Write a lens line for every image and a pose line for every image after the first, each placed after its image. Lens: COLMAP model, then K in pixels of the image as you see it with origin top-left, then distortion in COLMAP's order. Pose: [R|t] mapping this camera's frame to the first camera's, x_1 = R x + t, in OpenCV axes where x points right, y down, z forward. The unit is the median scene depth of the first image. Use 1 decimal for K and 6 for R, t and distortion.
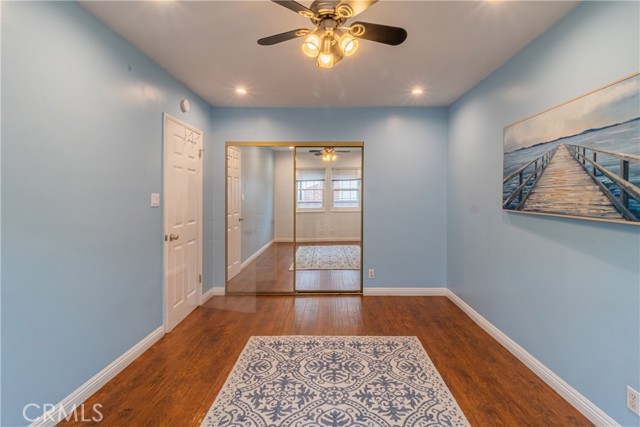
lens RADIAL K [[298.4, 0, 325.9], [0, 298.4, 193.2], [0, 0, 1]] dist [-0.000777, 0.001774]
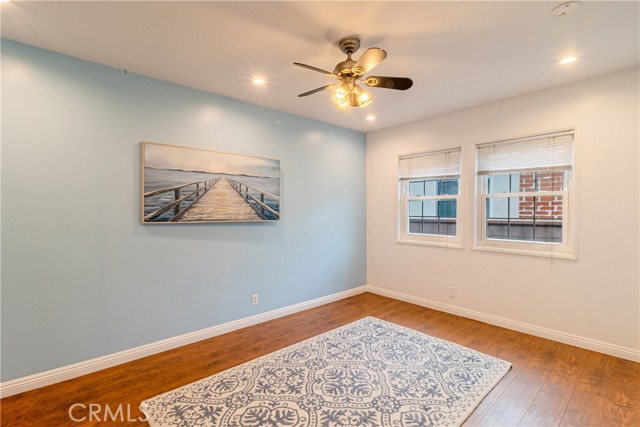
lens RADIAL K [[298.4, 0, 320.5], [0, 298.4, 213.5], [0, 0, 1]] dist [-0.000777, 0.001774]
pose [[-0.672592, -0.009818, 0.739948, -0.718388], [-0.007546, 0.999951, 0.006409, 0.016987], [-0.739975, -0.001273, -0.672633, 1.597505]]
